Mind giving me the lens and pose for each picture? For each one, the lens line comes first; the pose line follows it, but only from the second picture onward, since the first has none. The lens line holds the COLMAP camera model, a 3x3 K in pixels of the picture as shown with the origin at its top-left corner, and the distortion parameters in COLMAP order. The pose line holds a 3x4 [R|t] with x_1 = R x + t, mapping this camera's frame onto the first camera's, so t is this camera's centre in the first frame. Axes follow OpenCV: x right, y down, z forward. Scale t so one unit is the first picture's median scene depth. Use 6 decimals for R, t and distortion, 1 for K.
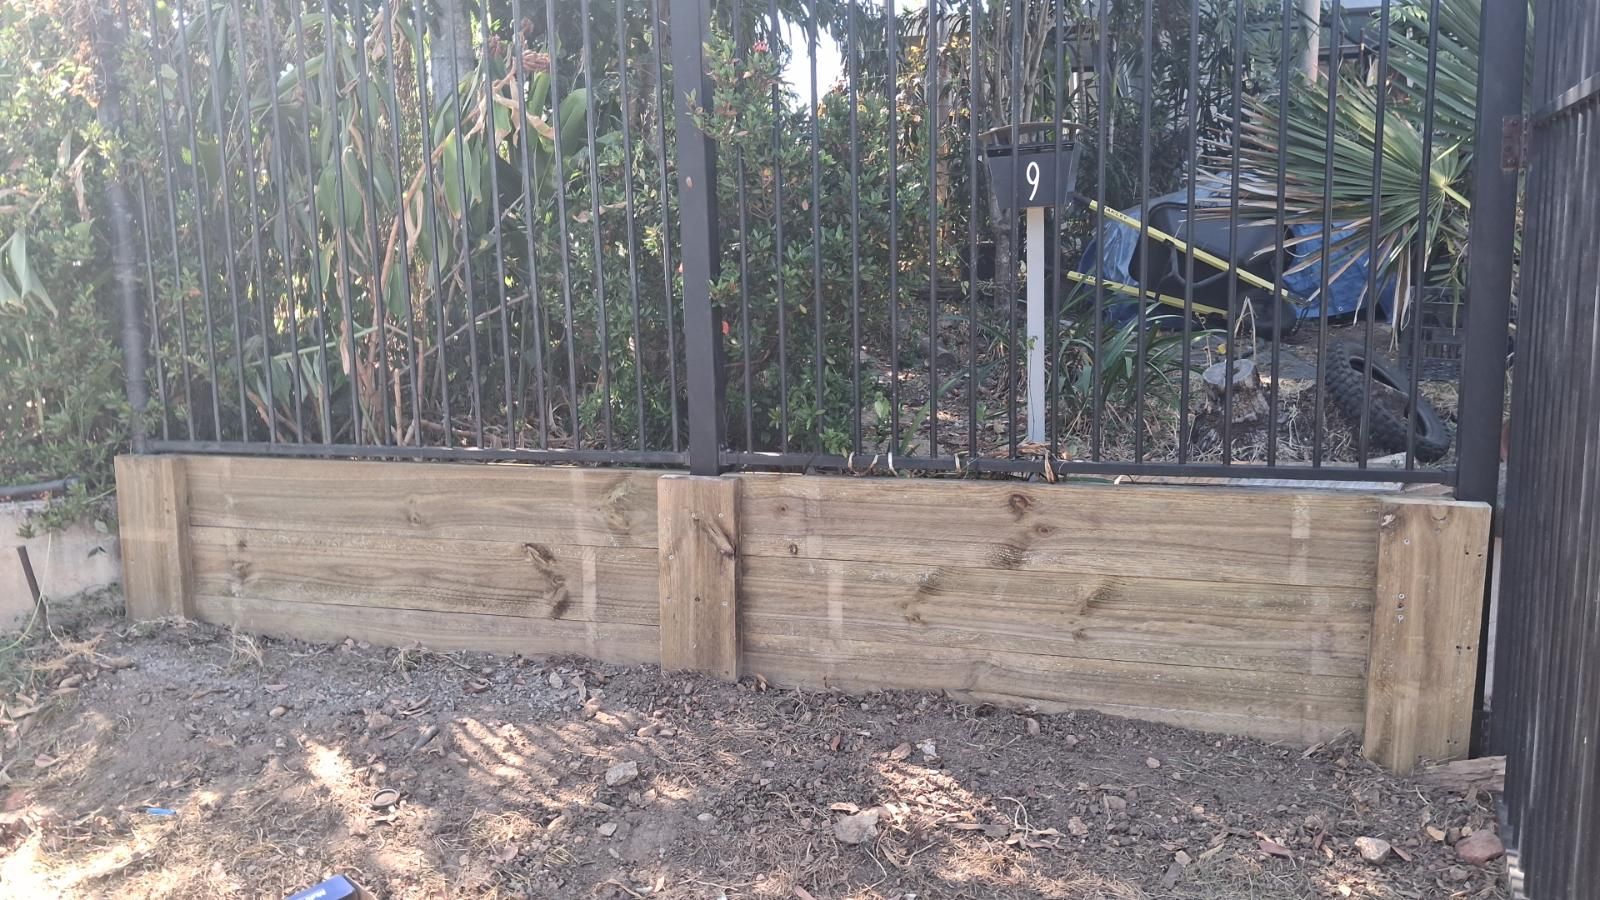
lens RADIAL K [[1212.7, 0, 799.4], [0, 1212.7, 447.8], [0, 0, 1]] dist [-0.011804, -0.006385]
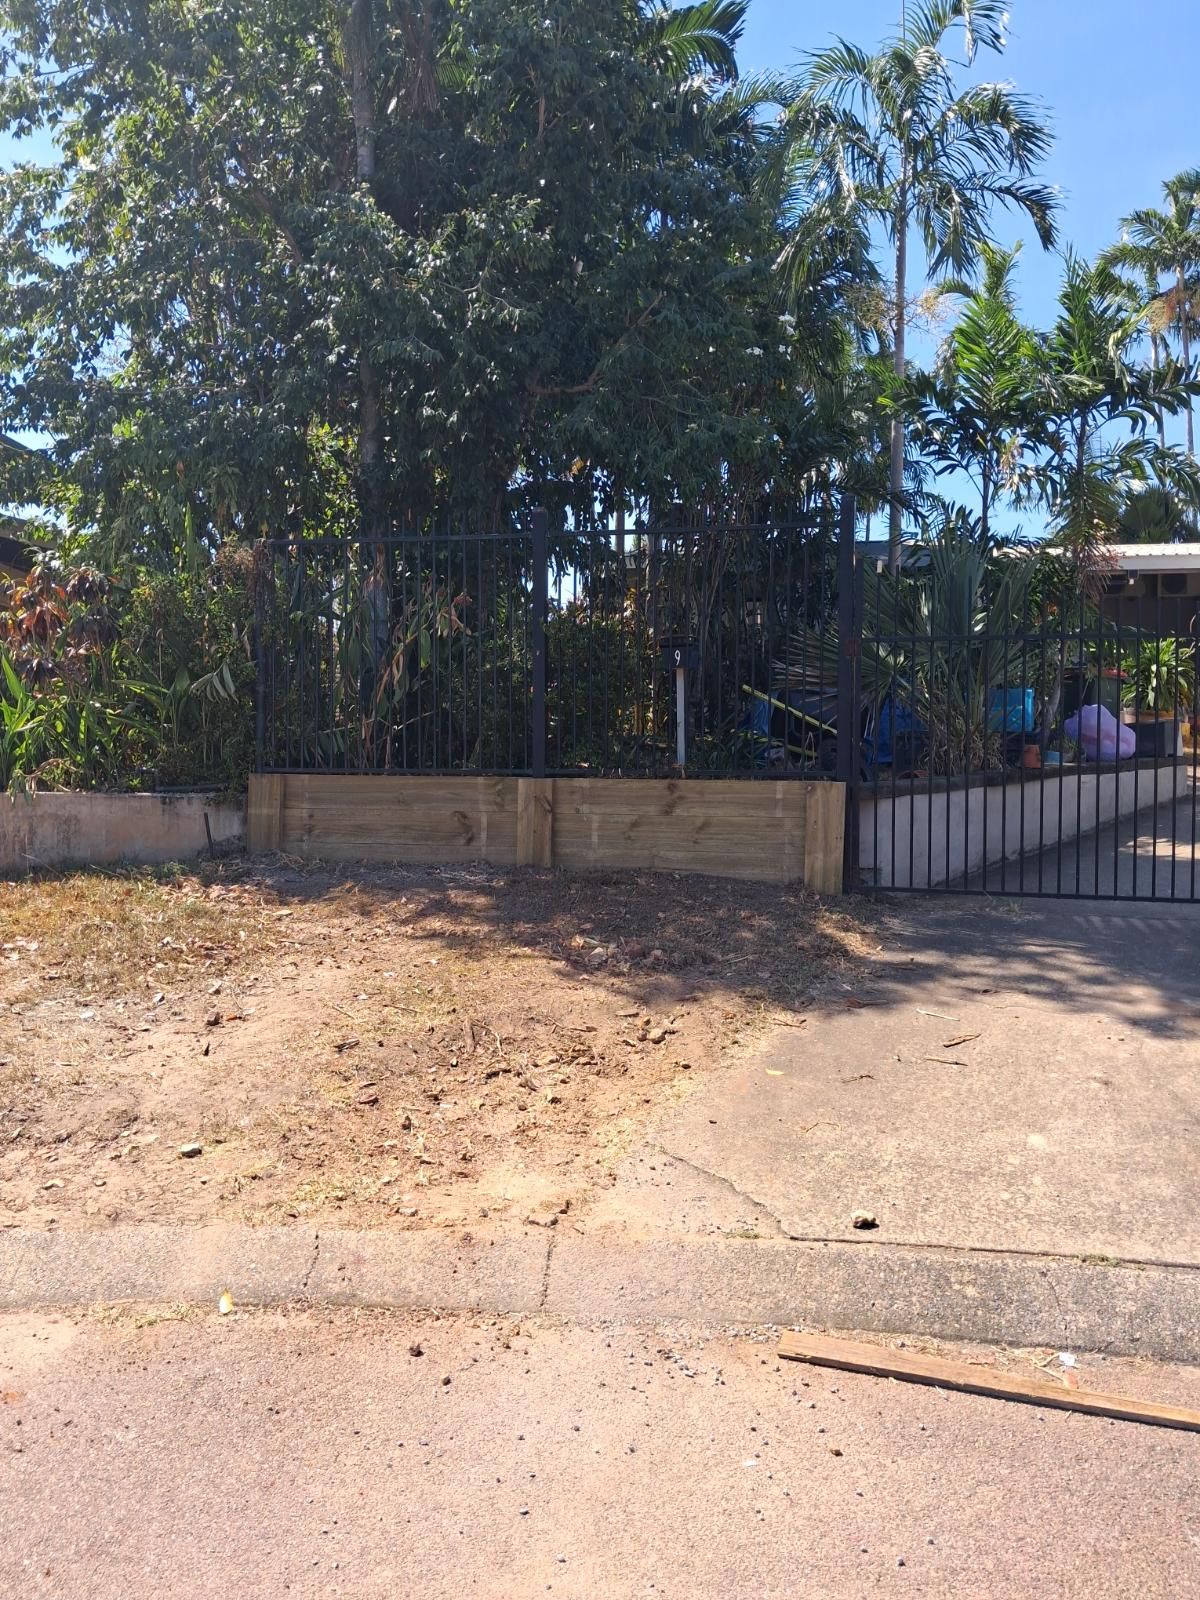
lens RADIAL K [[1271.7, 0, 600.7], [0, 1271.7, 799.6], [0, 0, 1]] dist [0.004857, 0.000389]
pose [[0.997385, 0.029615, 0.065931, -0.118665], [-0.020935, 0.991469, -0.128649, 0.368529], [-0.069178, 0.126933, 0.989496, -1.392557]]
